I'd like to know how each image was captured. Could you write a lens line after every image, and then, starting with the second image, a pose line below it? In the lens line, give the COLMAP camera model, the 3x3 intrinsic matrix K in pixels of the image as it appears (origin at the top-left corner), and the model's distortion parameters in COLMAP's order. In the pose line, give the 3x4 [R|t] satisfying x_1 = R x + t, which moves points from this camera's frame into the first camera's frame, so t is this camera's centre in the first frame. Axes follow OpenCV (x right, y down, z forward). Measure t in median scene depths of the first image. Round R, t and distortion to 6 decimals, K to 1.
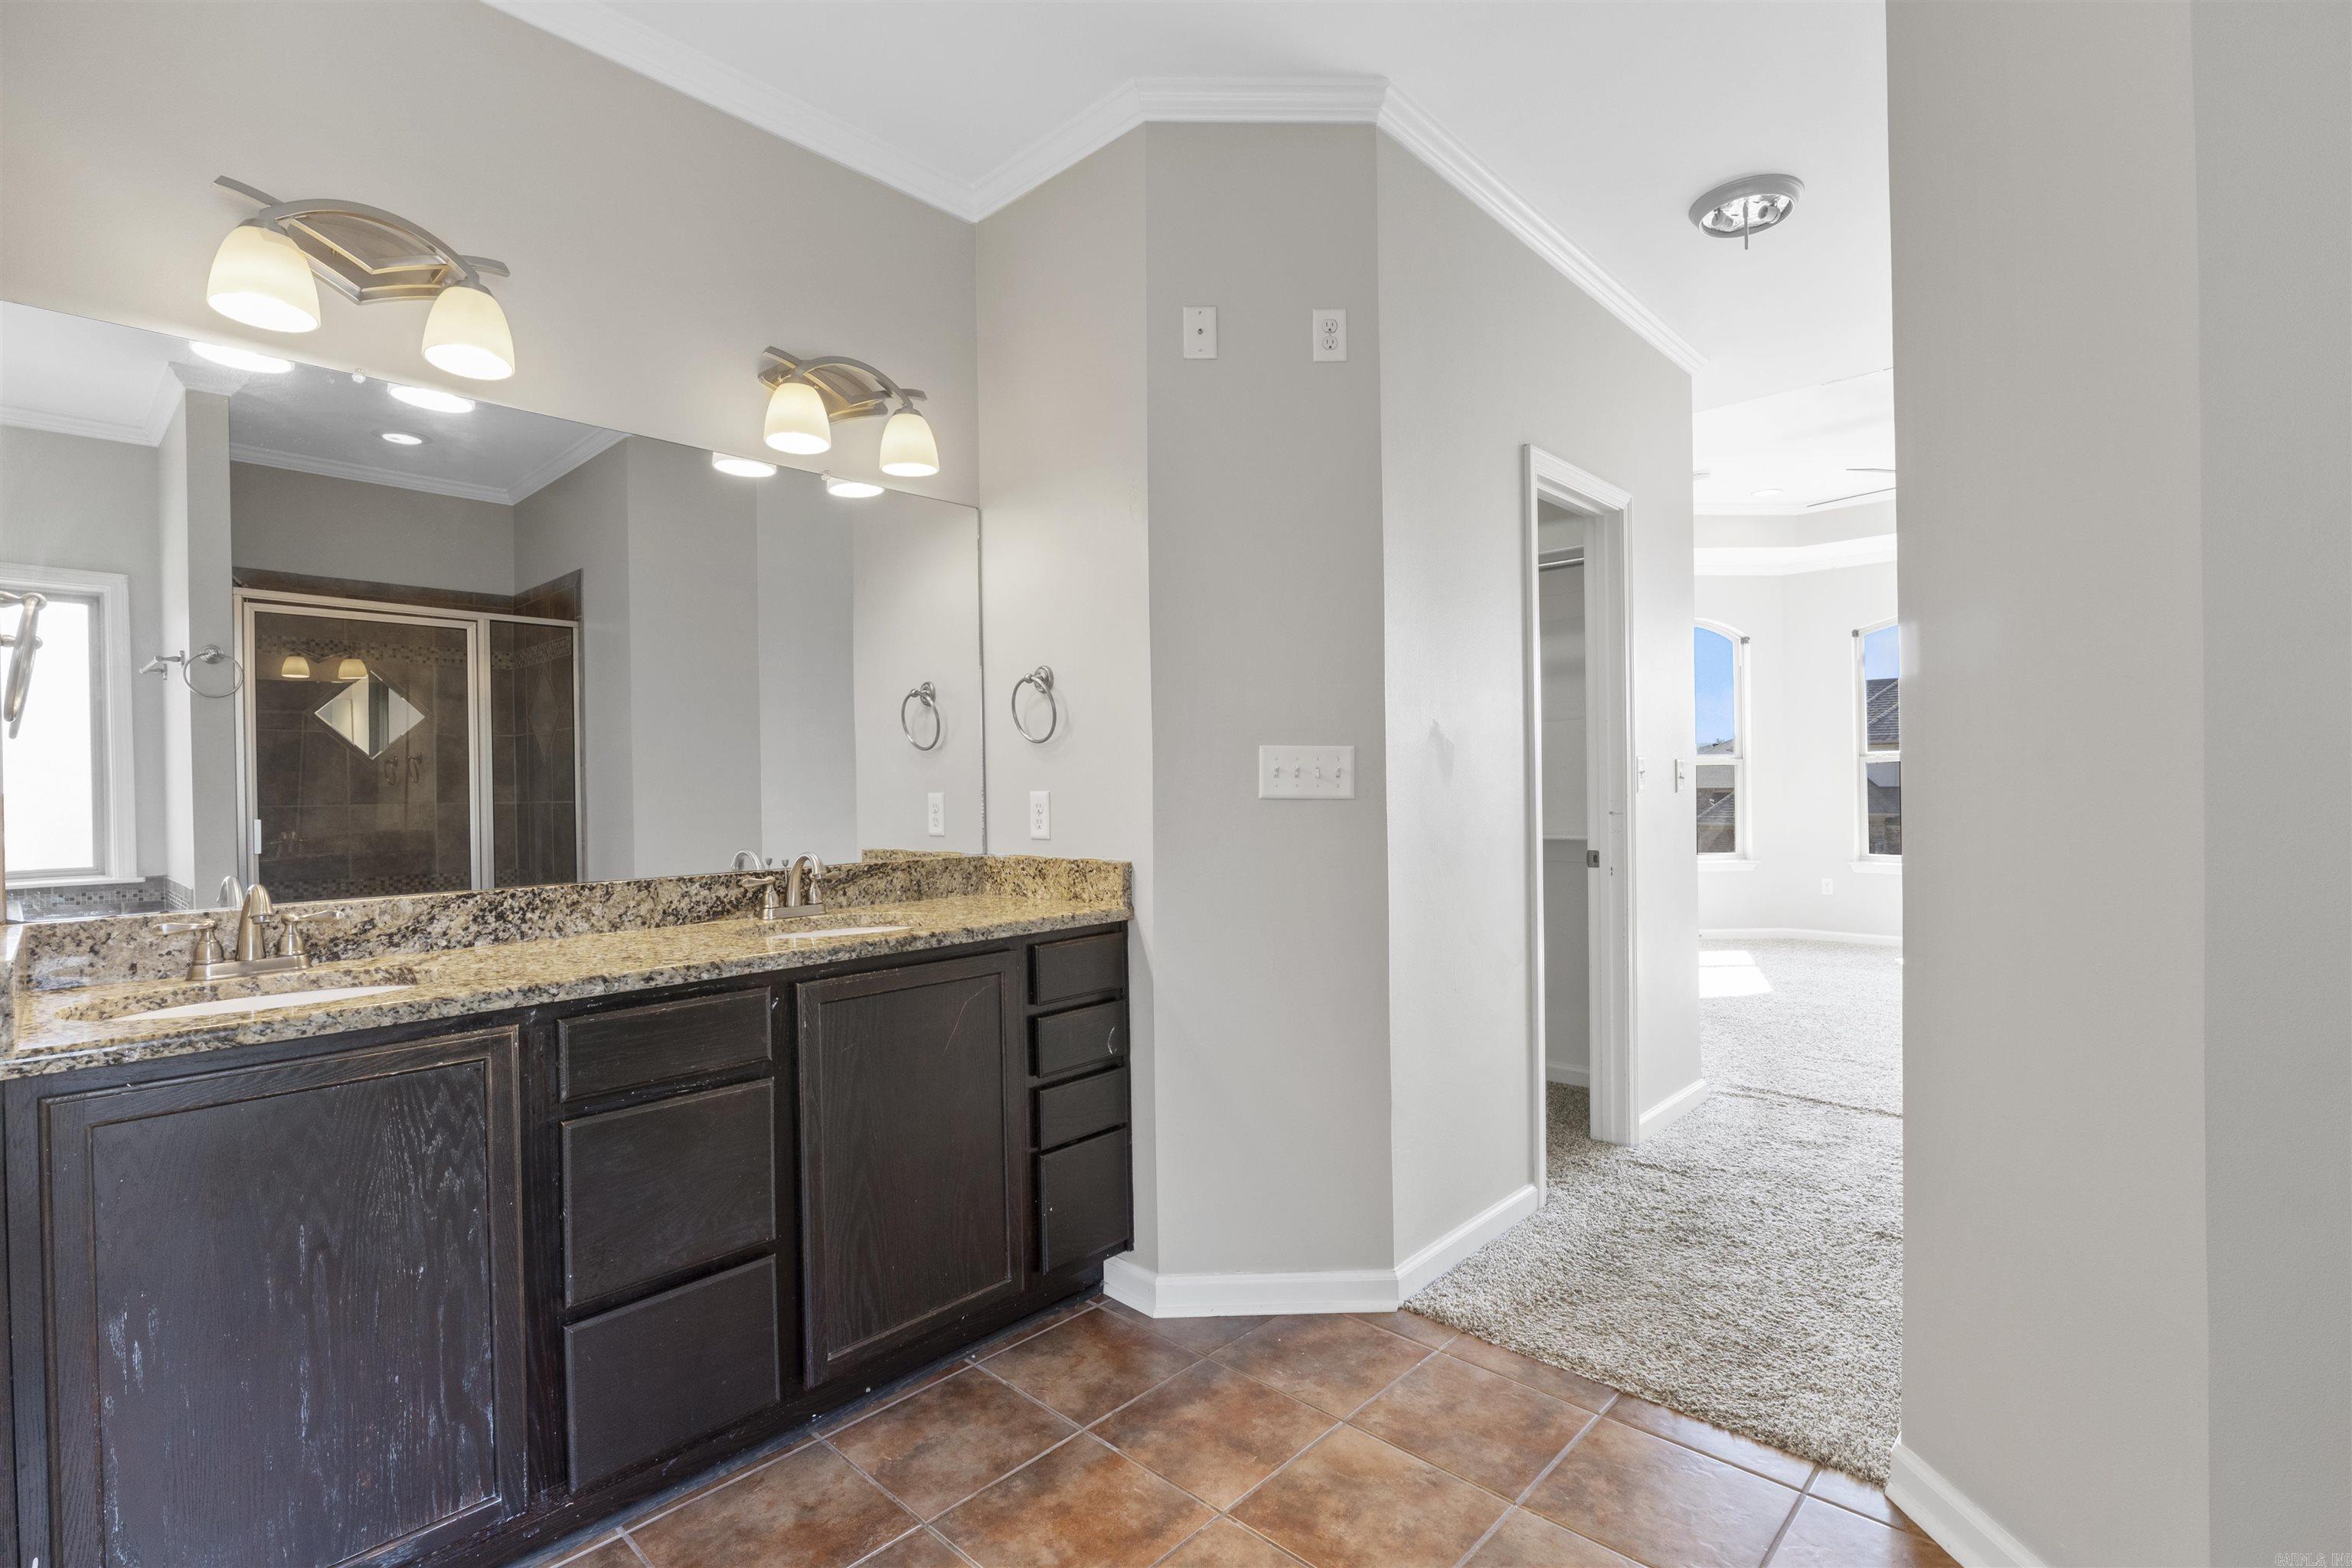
lens RADIAL K [[1065.0, 0, 1176.0], [0, 1065.0, 784.0], [0, 0, 1]] dist [-0.000808, -0.000122]
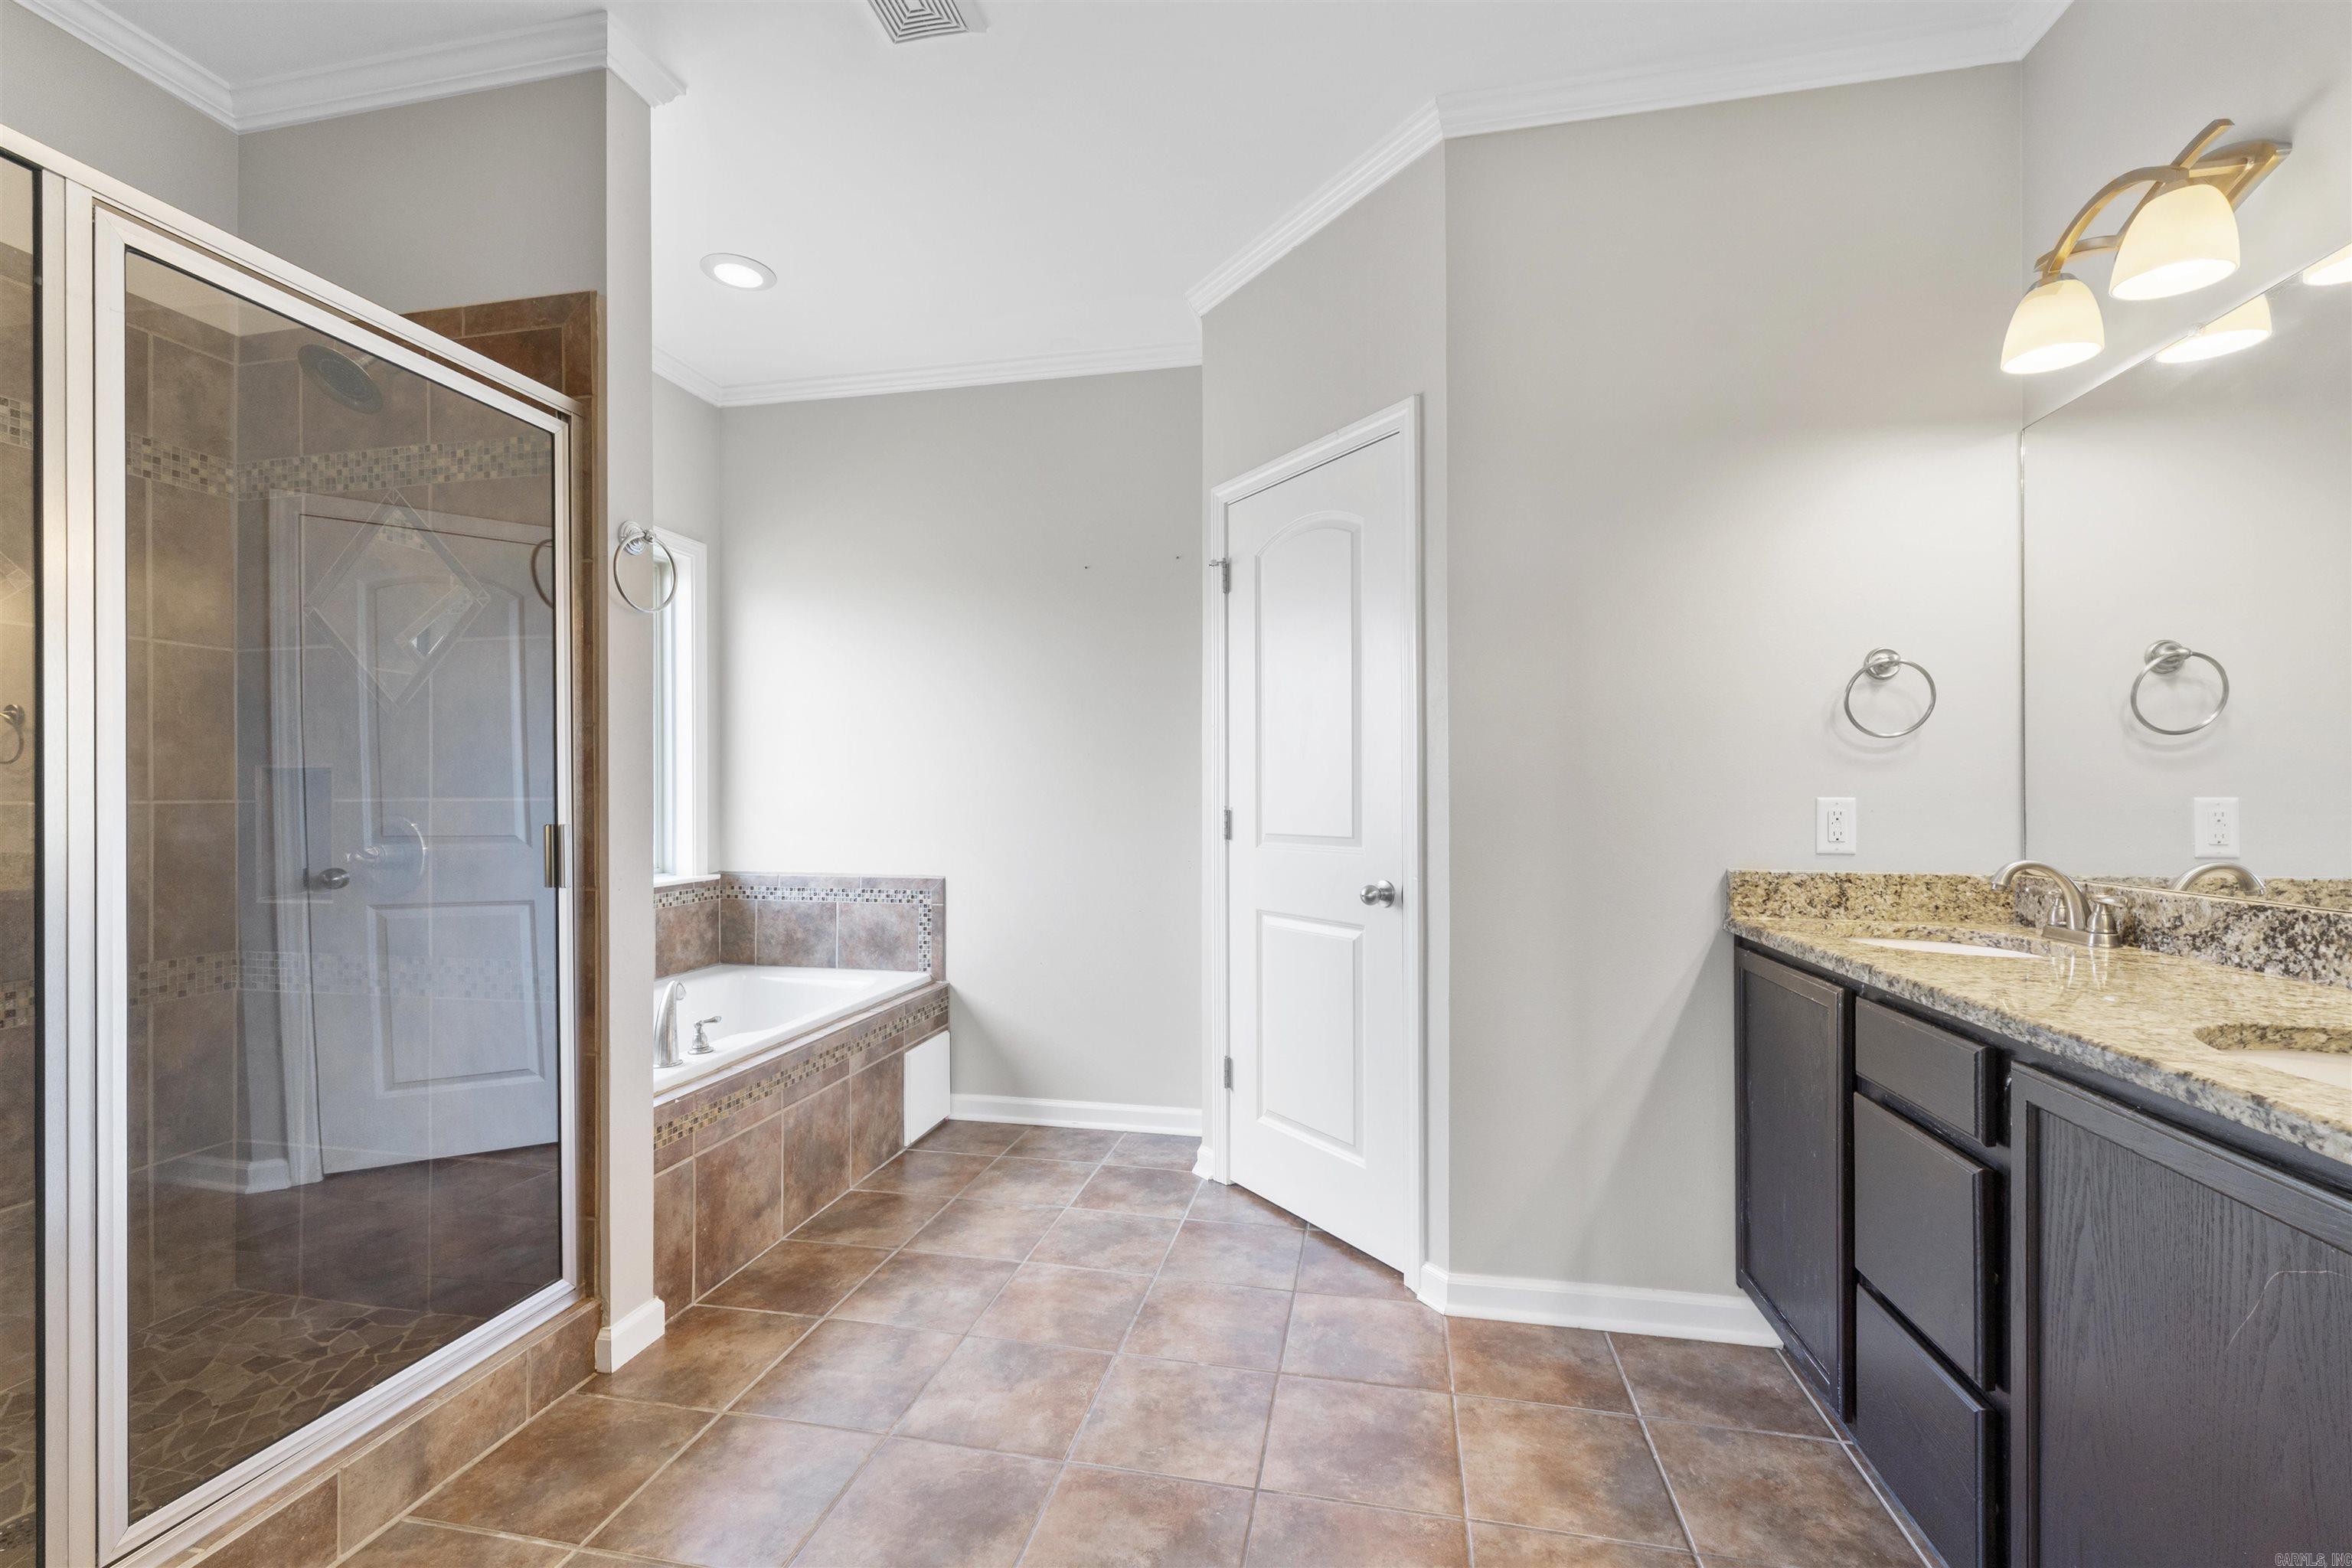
lens RADIAL K [[994.0, 0, 1176.0], [0, 994.0, 784.0], [0, 0, 1]] dist [0.001236, 0.000140]
pose [[-0.849312, 0.011323, -0.527770, 0.432085], [0.017245, 0.999831, -0.006301, 0.001076], [0.527610, -0.014453, -0.849364, 1.206914]]
